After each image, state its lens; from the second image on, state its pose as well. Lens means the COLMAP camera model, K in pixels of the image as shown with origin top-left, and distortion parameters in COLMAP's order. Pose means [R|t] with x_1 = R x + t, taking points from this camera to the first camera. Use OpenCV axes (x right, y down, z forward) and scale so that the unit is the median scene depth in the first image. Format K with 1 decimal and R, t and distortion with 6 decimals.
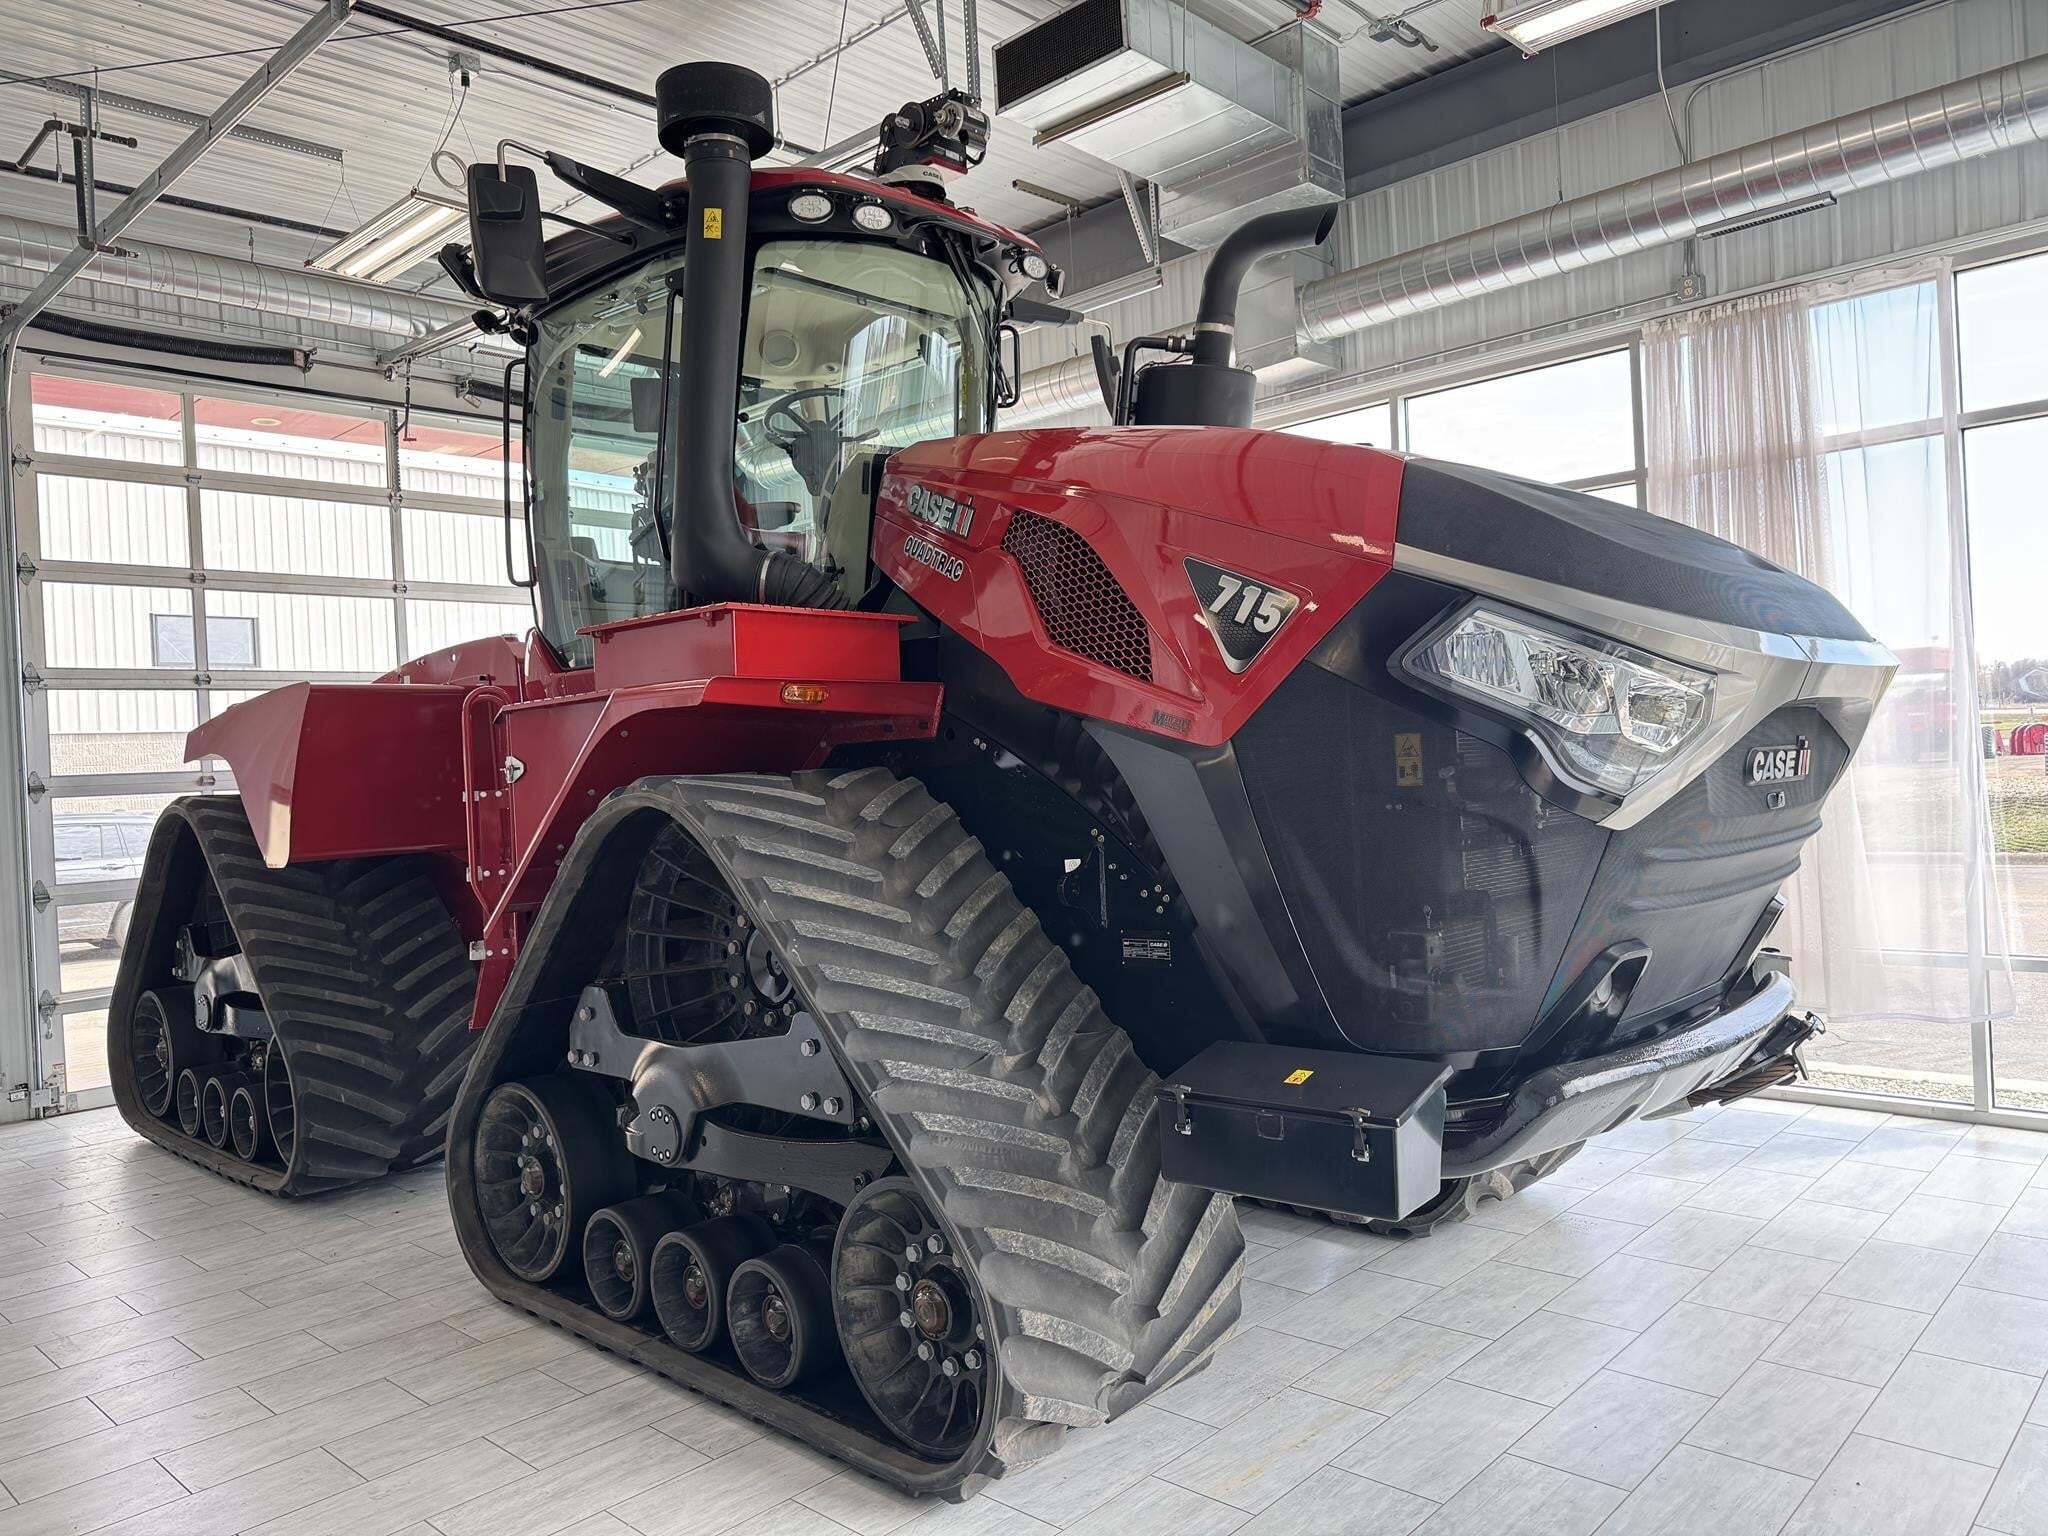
lens RADIAL K [[1447.4, 0, 1023.3], [0, 1447.4, 765.3], [0, 0, 1]] dist [0.036455, -0.021609]
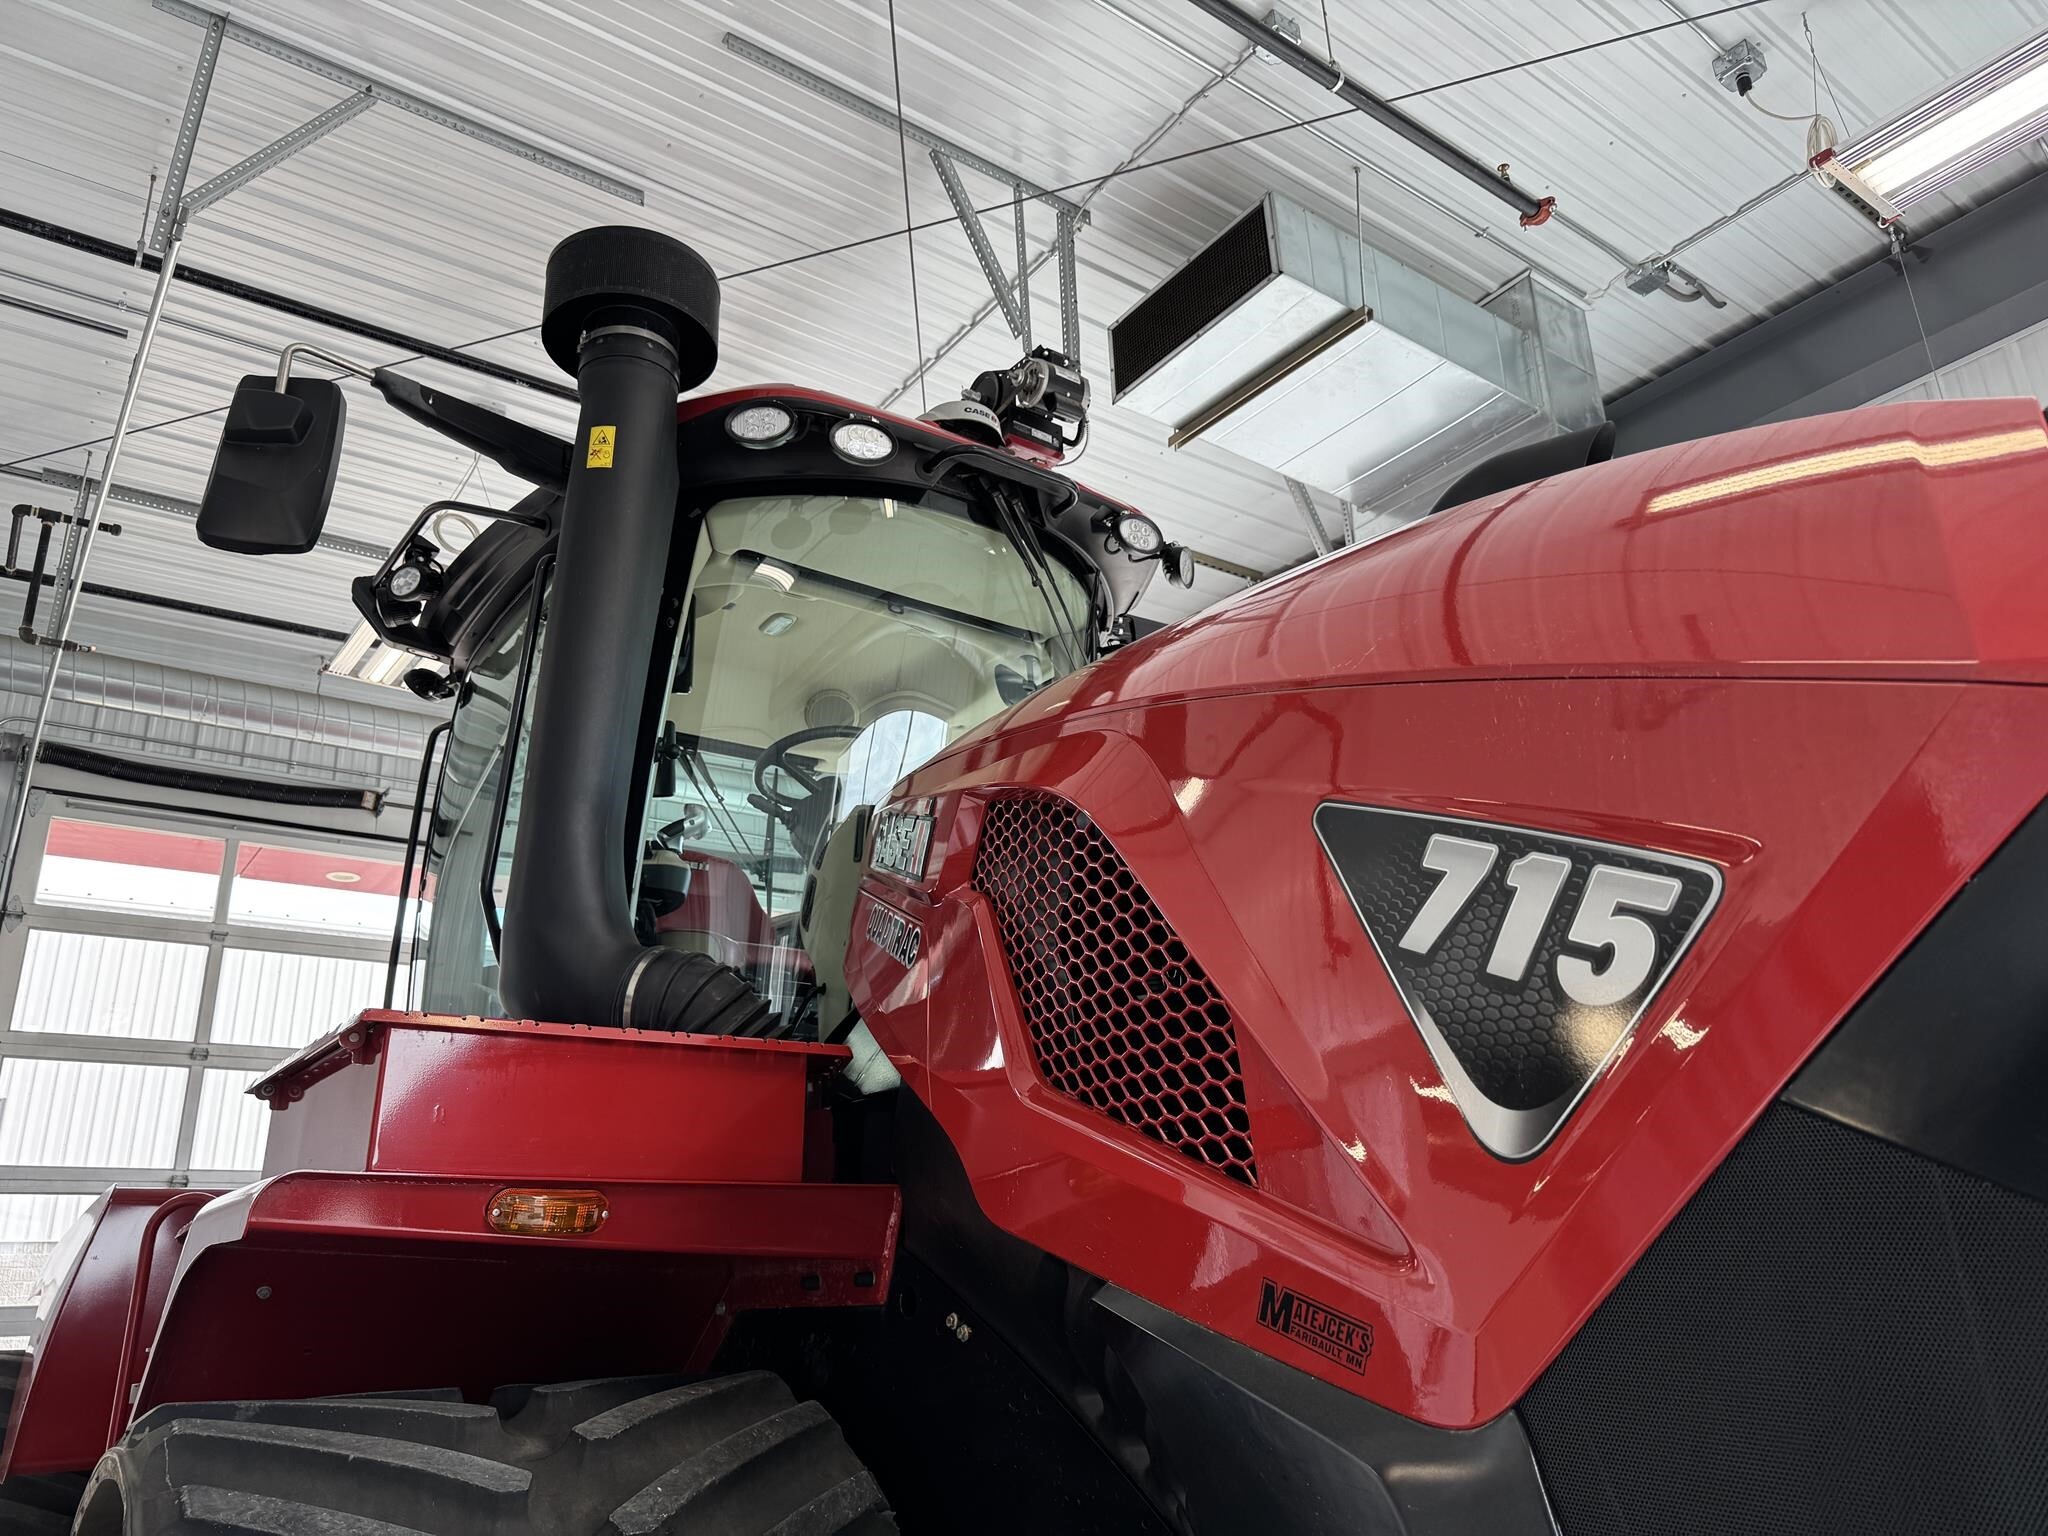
lens RADIAL K [[1447.4, 0, 1014.1], [0, 1447.4, 773.3], [0, 0, 1]] dist [0.036455, -0.021609]
pose [[0.983682, -0.040955, -0.175192, 0.058832], [-0.019062, 0.944543, -0.327835, -0.022804], [0.178902, 0.325825, 0.928349, 0.389335]]
